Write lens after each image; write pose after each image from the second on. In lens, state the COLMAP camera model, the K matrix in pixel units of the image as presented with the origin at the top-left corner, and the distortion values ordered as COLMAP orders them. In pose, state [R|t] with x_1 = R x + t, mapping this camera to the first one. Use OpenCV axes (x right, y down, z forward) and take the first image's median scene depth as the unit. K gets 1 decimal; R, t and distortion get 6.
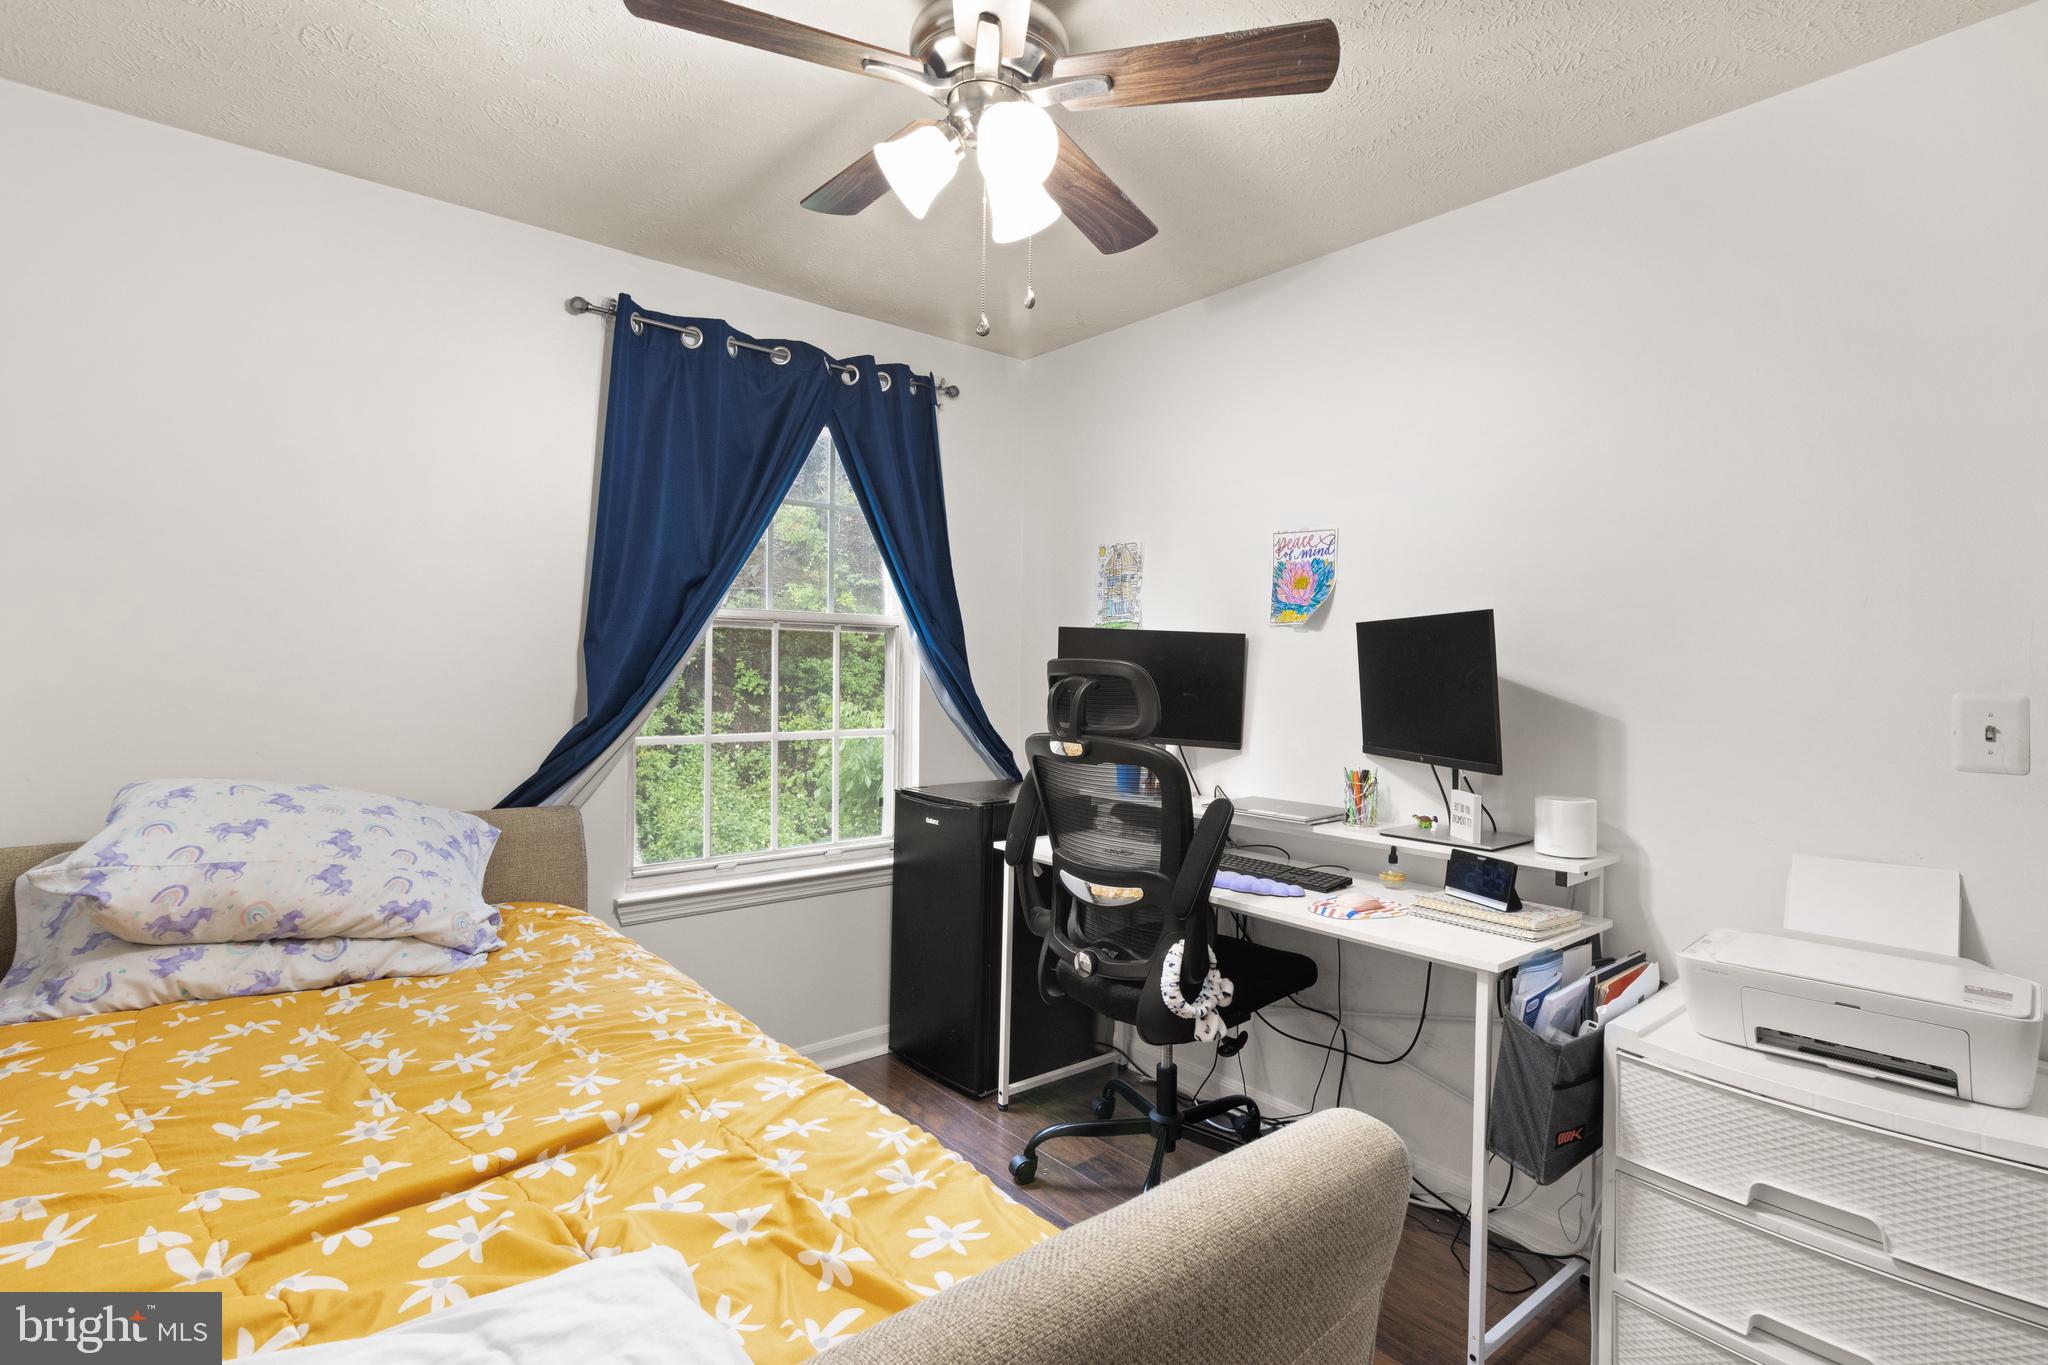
lens RADIAL K [[985.1, 0, 1031.4], [0, 985.1, 637.1], [0, 0, 1]] dist [0.006075, -0.000729]
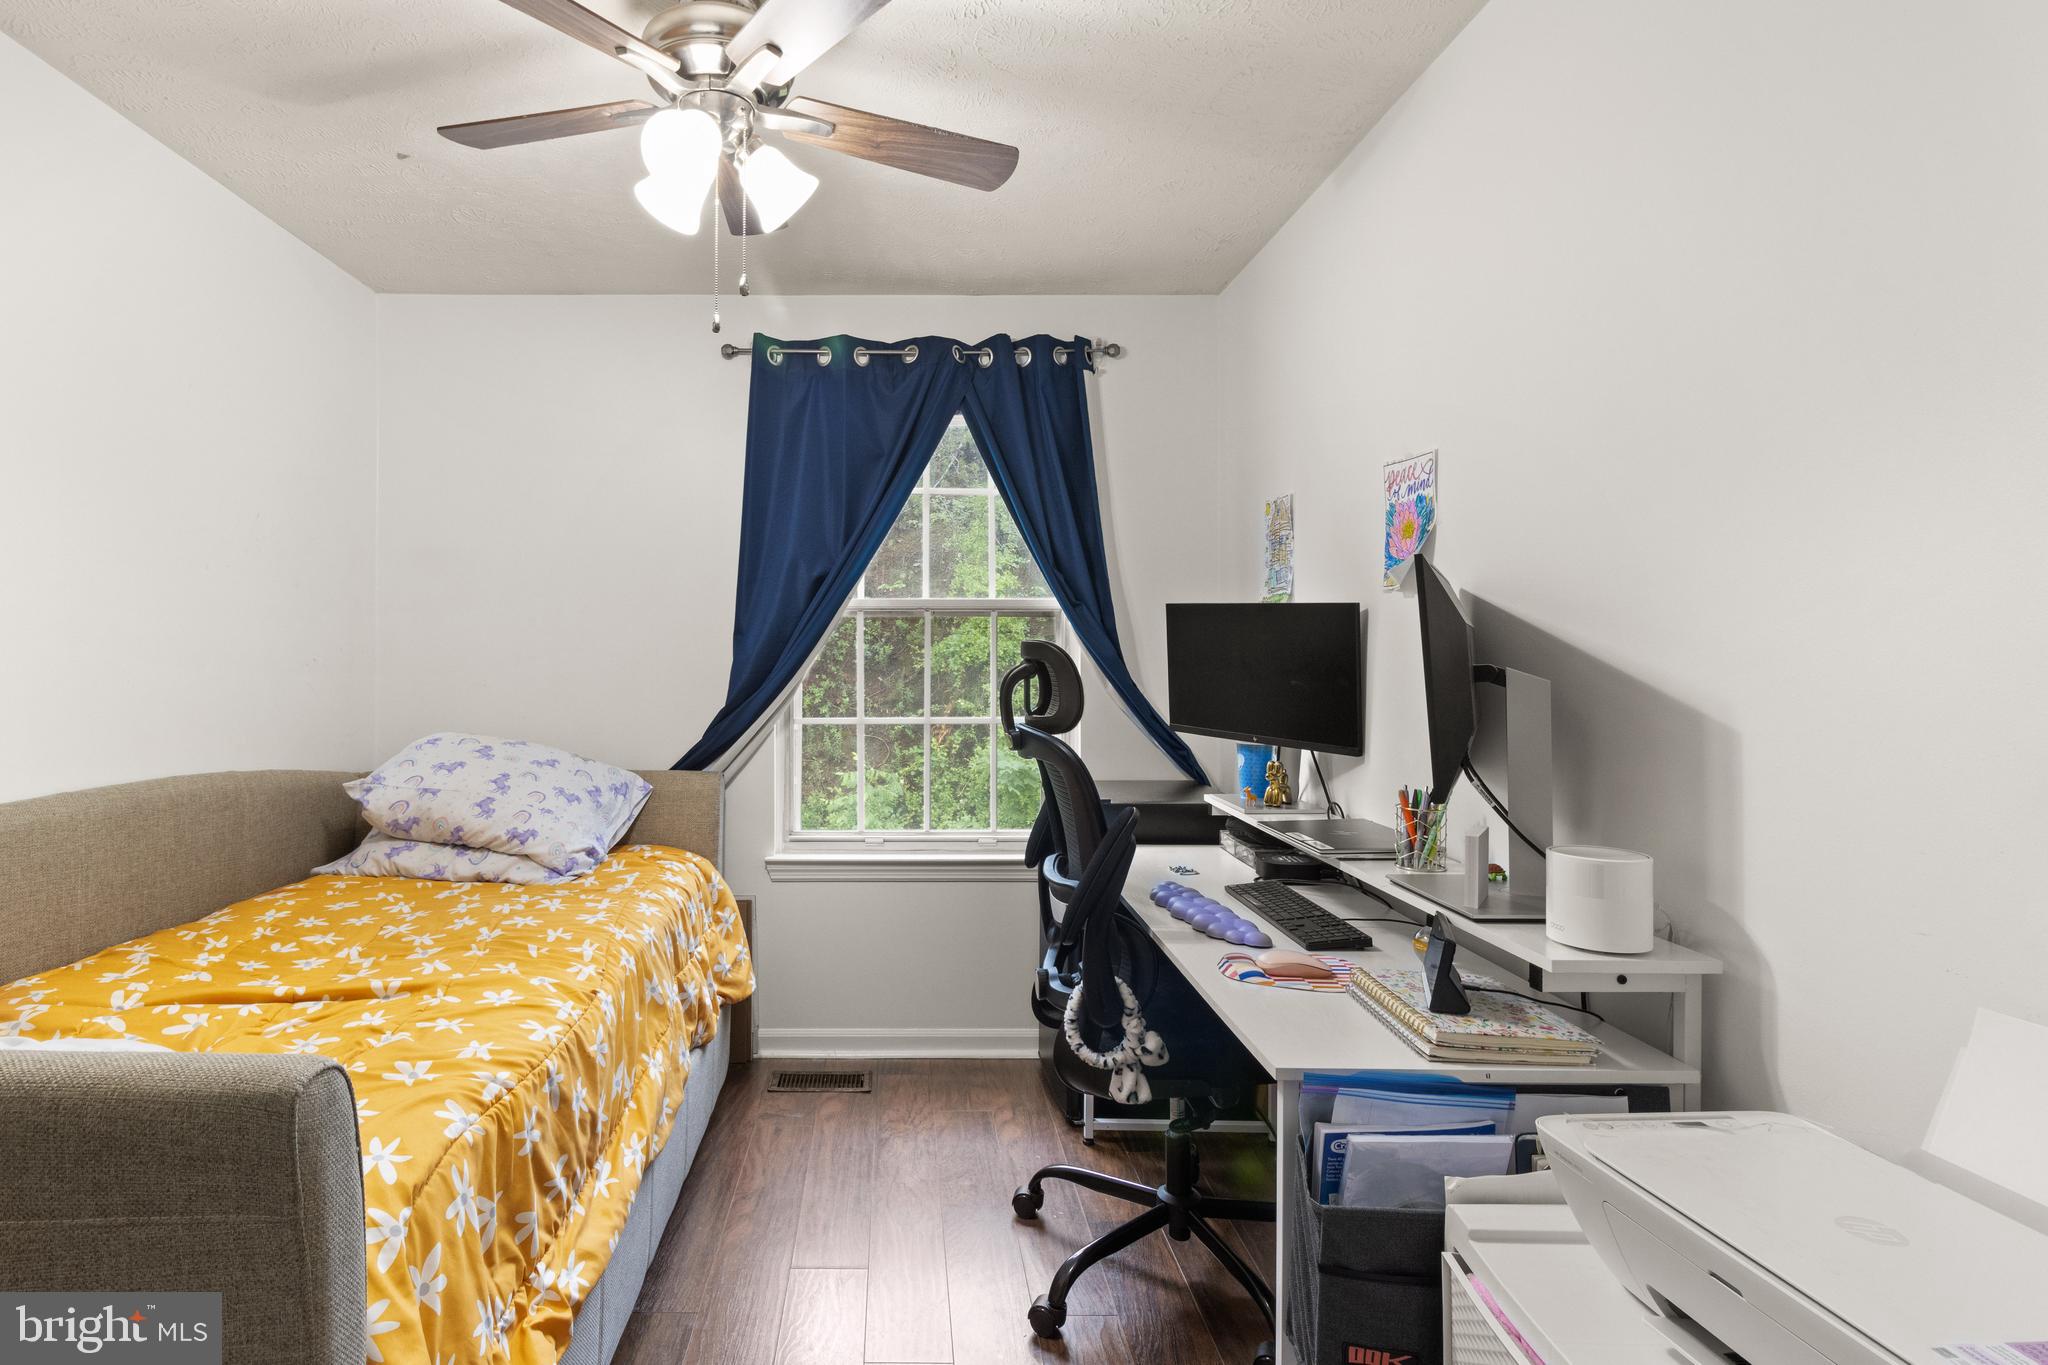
lens RADIAL K [[1087.7, 0, 1023.6], [0, 1087.7, 616.9], [0, 0, 1]] dist [0.005079, 0.000992]
pose [[0.760556, -0.033738, -0.648395, 0.712711], [0.028134, 0.999424, -0.019001, 0.020174], [0.648662, -0.003791, 0.761067, 0.254647]]
